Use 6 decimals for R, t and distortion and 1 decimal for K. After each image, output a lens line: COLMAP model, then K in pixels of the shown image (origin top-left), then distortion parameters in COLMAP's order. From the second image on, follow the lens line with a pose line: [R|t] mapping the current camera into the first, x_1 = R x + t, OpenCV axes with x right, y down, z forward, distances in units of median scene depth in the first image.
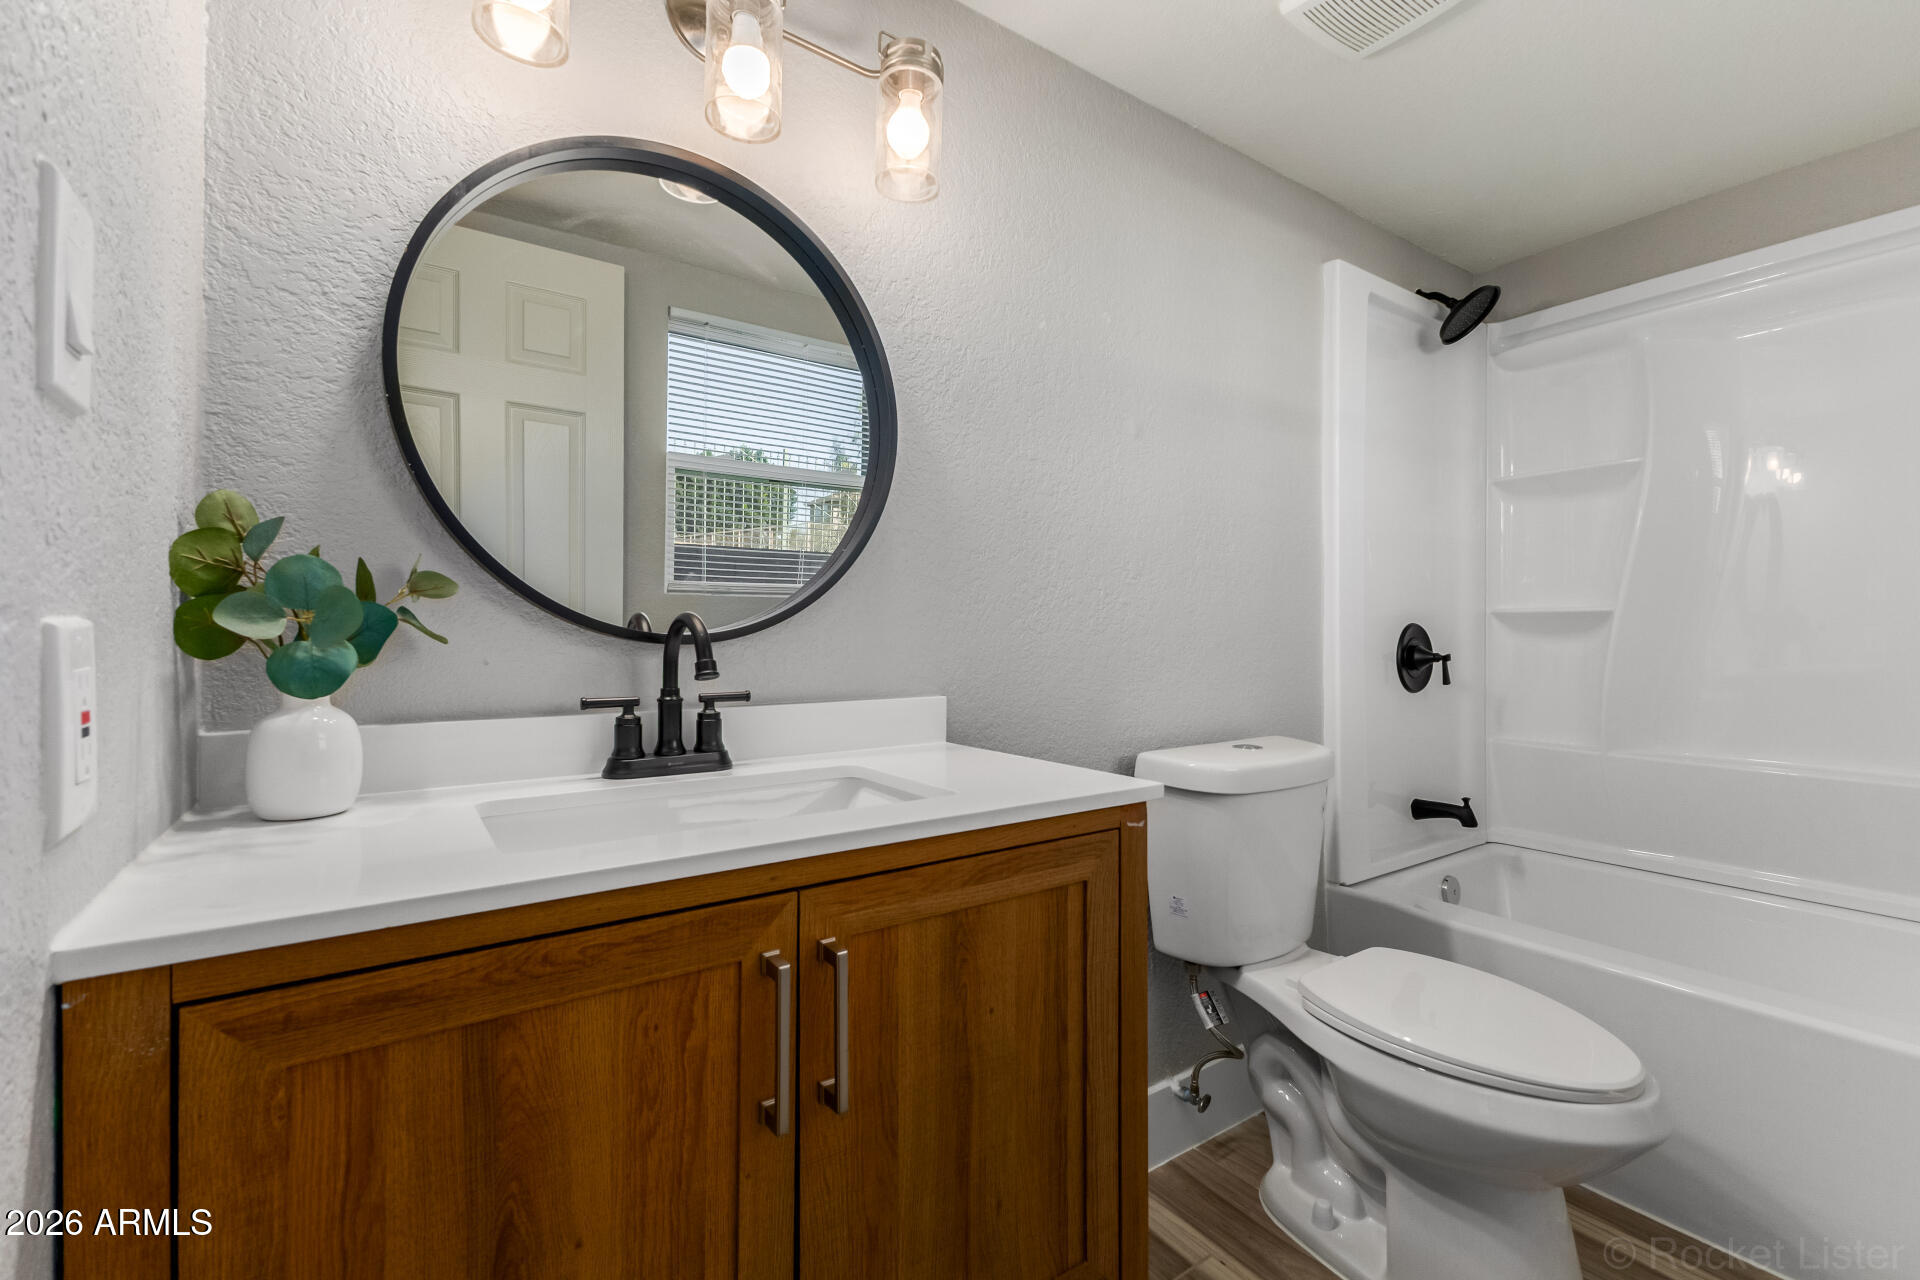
lens RADIAL K [[828.9, 0, 955.0], [0, 828.9, 635.6], [0, 0, 1]] dist [0.003731, -0.000129]
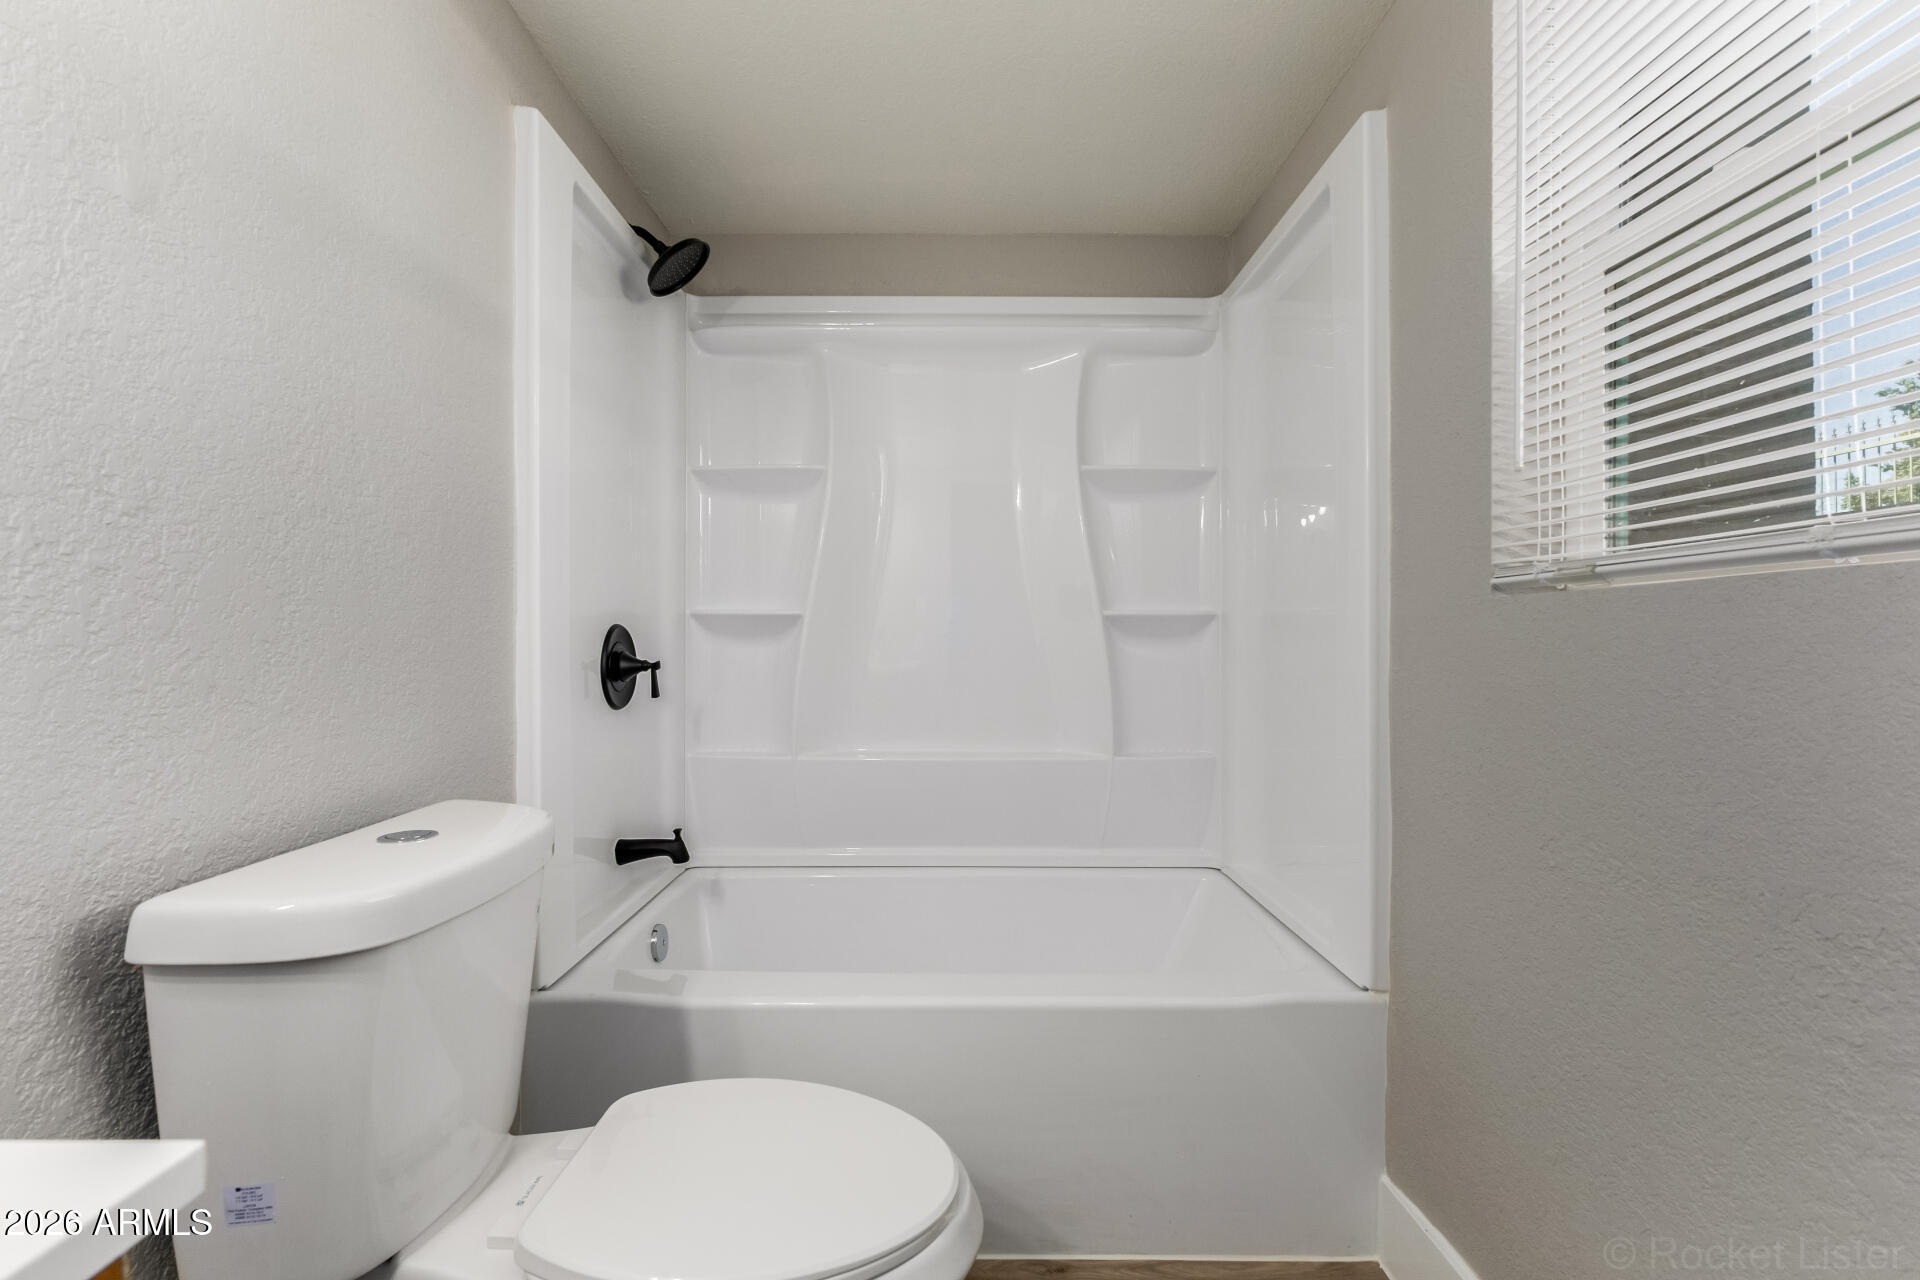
lens RADIAL K [[828.9, 0, 953.5], [0, 828.9, 633.7], [0, 0, 1]] dist [0.003731, -0.000129]
pose [[0.568242, 0.003943, 0.822852, 0.071998], [0.001011, 0.999984, -0.005490, -0.000542], [-0.822861, 0.003952, 0.568229, 0.272615]]
